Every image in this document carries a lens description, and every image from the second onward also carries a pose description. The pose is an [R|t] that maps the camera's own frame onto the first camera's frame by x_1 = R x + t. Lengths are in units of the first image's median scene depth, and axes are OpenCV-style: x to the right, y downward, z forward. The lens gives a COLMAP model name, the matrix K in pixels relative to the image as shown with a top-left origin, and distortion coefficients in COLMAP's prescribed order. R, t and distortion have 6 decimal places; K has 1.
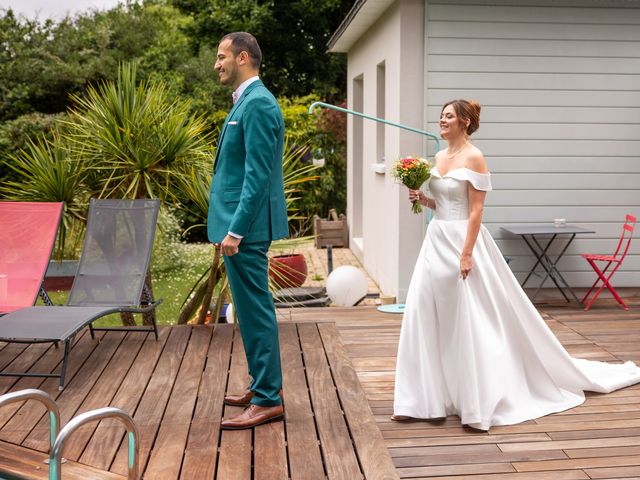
lens RADIAL K [[791.3, 0, 320.0], [0, 791.3, 240.0], [0, 0, 1]] dist [-0.014131, -0.047993]
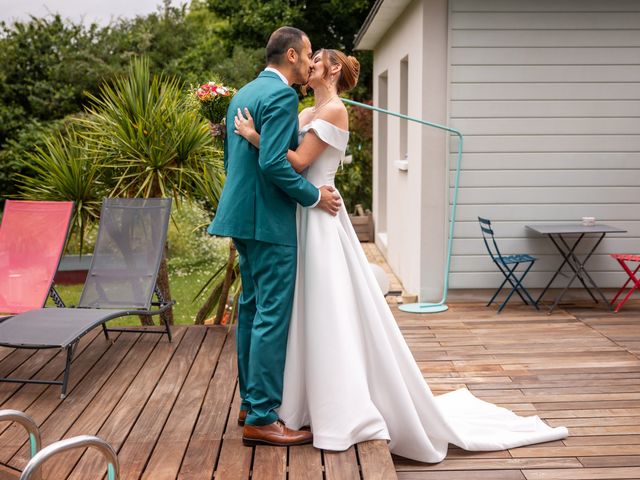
lens RADIAL K [[718.6, 0, 320.0], [0, 718.6, 240.0], [0, 0, 1]] dist [0.002396, -0.001827]
pose [[0.998617, 0.001861, -0.052539, 0.022921], [-0.001020, 0.999871, 0.016037, -0.012545], [0.052562, -0.015961, 0.998490, 0.107574]]
